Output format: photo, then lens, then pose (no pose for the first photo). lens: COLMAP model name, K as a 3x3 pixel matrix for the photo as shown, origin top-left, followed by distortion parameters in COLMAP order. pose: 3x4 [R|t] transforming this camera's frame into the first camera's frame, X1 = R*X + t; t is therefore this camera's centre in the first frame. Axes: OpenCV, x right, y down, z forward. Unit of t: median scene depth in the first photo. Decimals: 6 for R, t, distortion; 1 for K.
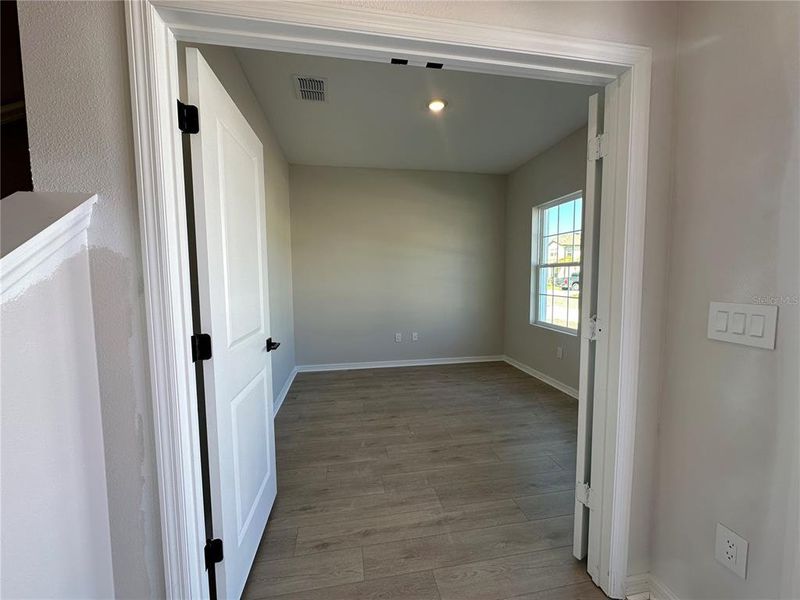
lens RADIAL K [[318.8, 0, 399.5], [0, 318.8, 300.0], [0, 0, 1]] dist [-0.003218, 0.000220]
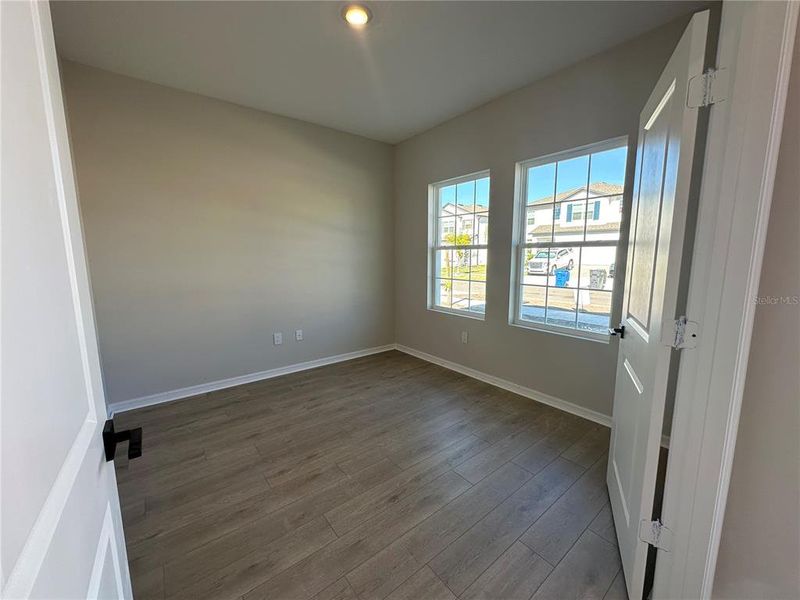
lens RADIAL K [[318.8, 0, 399.5], [0, 318.8, 300.0], [0, 0, 1]] dist [-0.003218, 0.000220]
pose [[0.880199, -0.062489, 0.470473, -0.121861], [0.033650, 0.997016, 0.069469, -0.023557], [-0.473410, -0.045315, 0.879676, 0.221939]]
